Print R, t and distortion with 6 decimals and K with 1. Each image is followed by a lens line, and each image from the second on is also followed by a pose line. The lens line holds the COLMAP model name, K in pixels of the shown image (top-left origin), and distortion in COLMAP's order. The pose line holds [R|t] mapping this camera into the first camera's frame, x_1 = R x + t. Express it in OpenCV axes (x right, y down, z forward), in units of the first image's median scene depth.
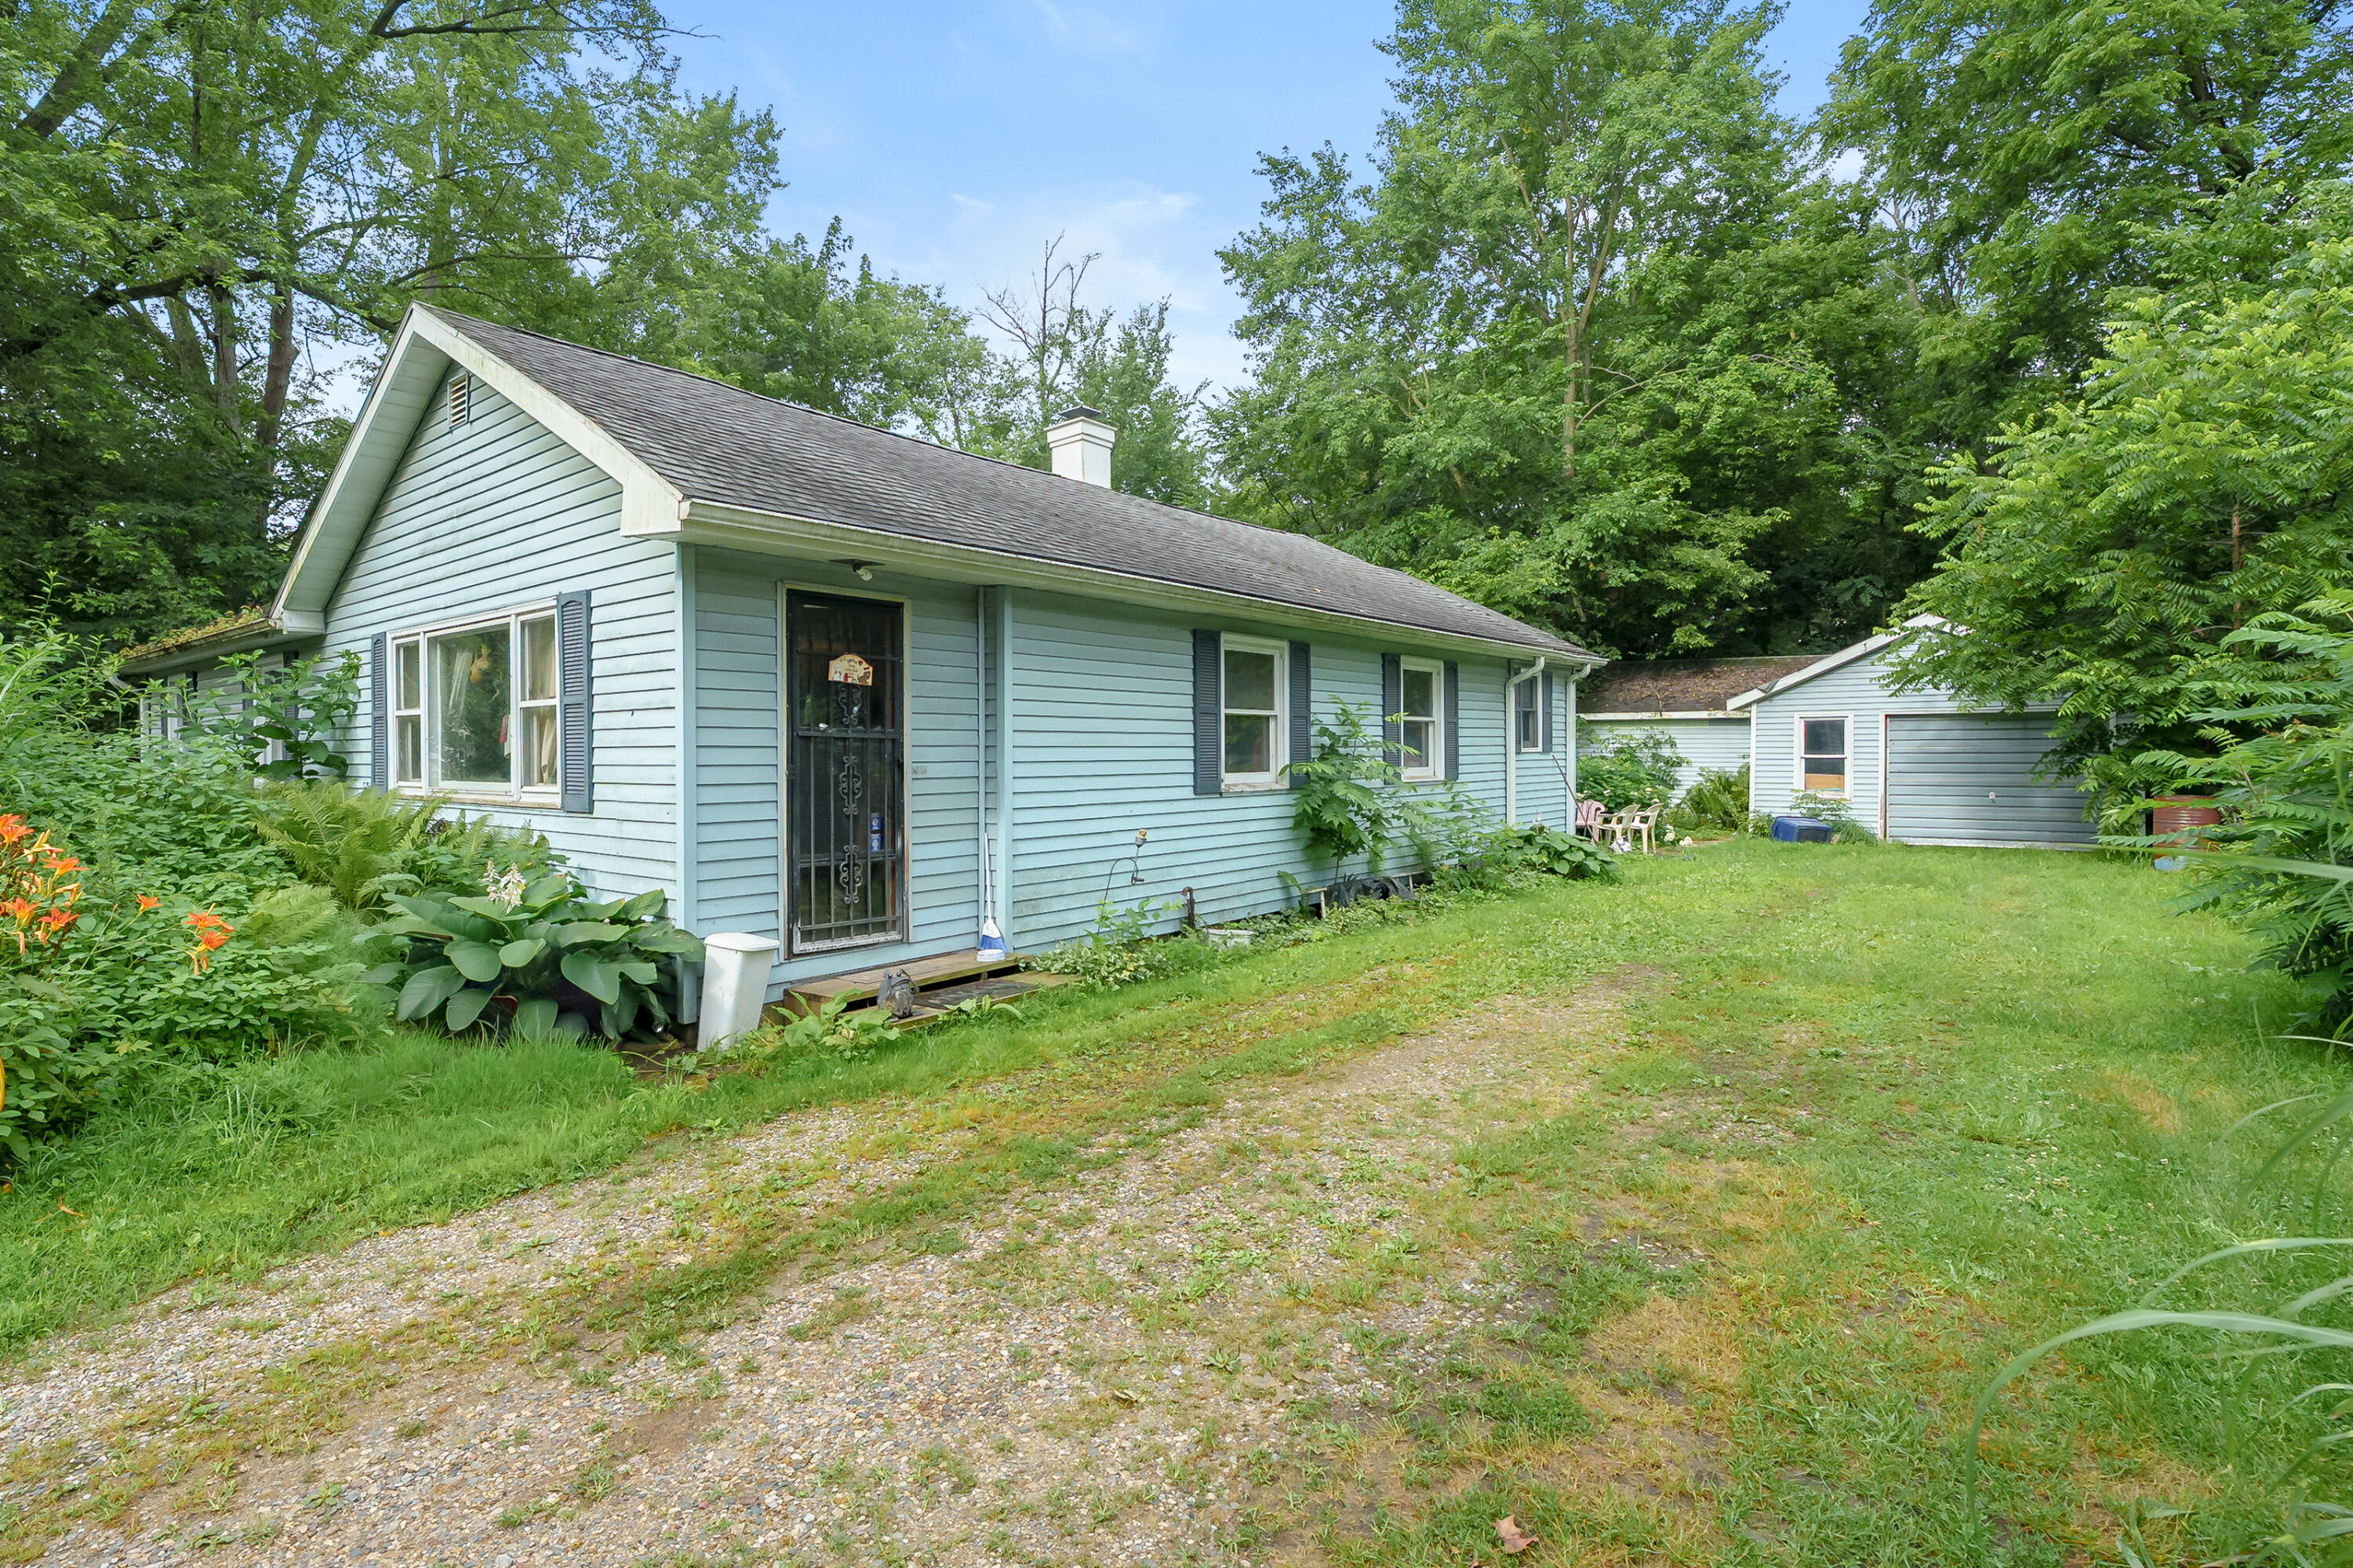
lens RADIAL K [[1183.7, 0, 1092.0], [0, 1183.7, 761.7], [0, 0, 1]] dist [0.001445, 0.000720]
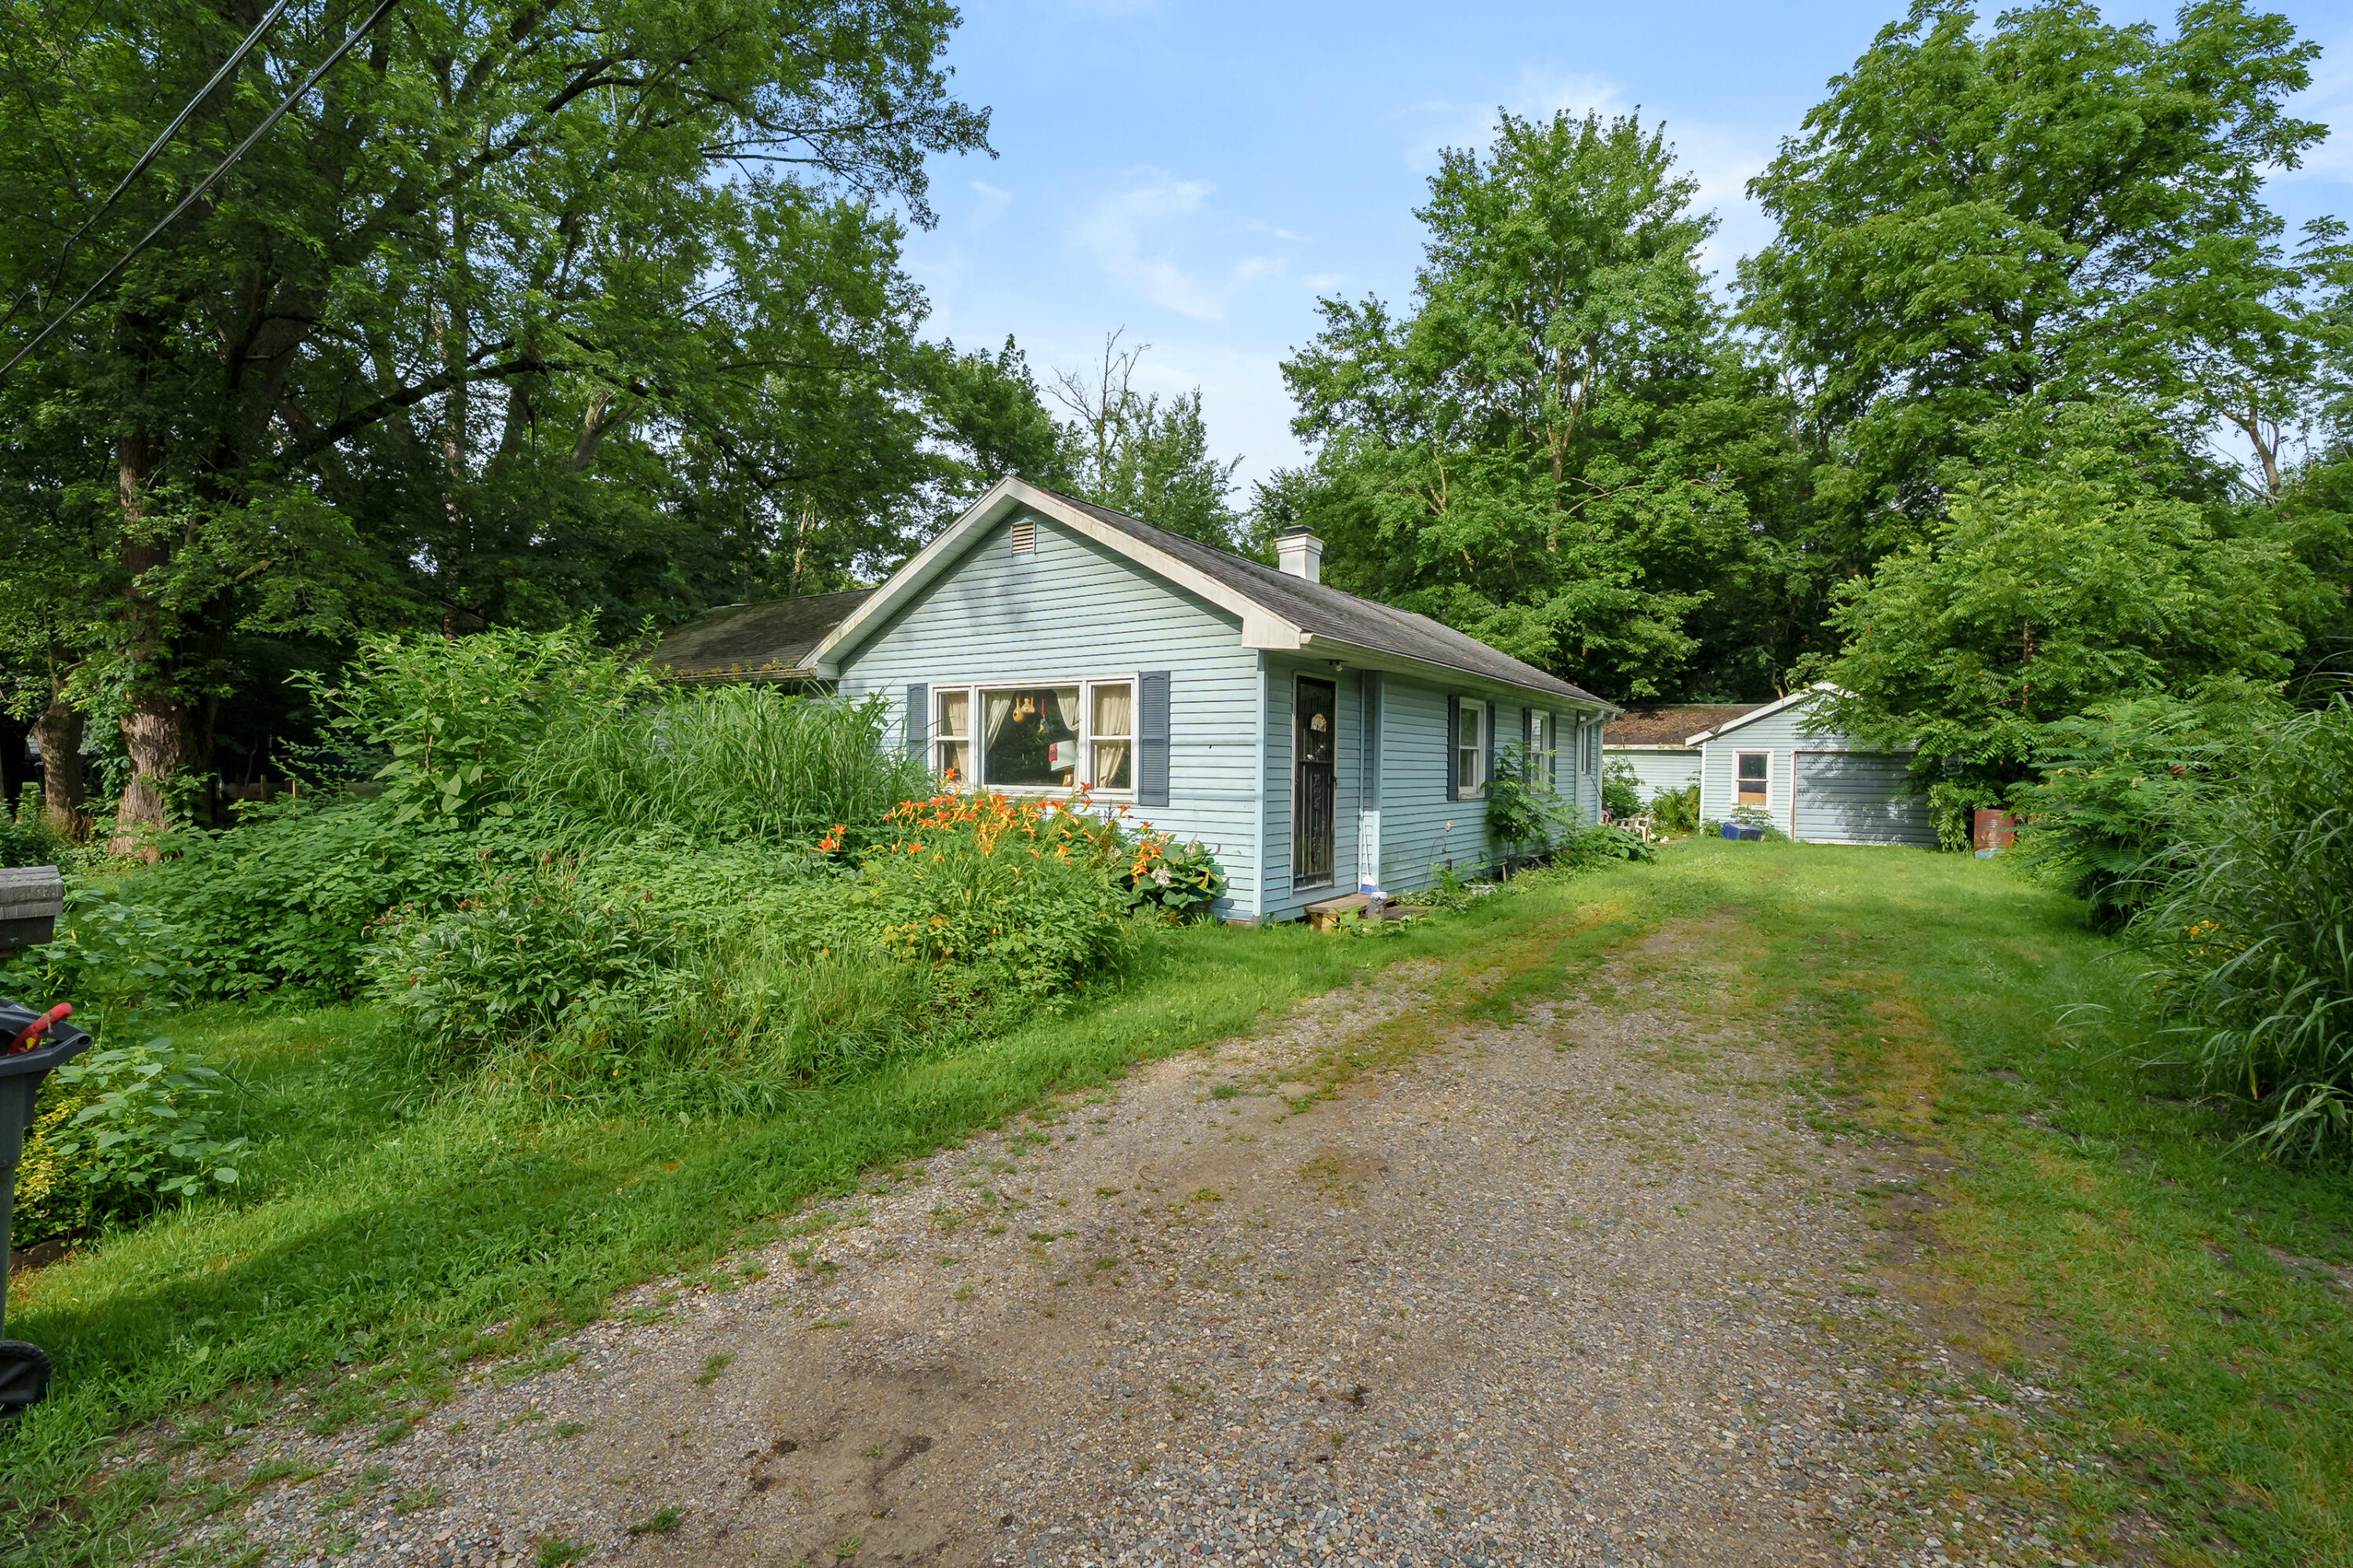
lens RADIAL K [[1094.9, 0, 1176.5], [0, 1094.9, 784.0], [0, 0, 1]] dist [-0.001472, 0.000157]
pose [[0.990666, 0.013434, 0.135649, -0.406843], [-0.014621, 0.999863, 0.007759, 0.000485], [-0.135526, -0.009670, 0.990727, -0.336319]]
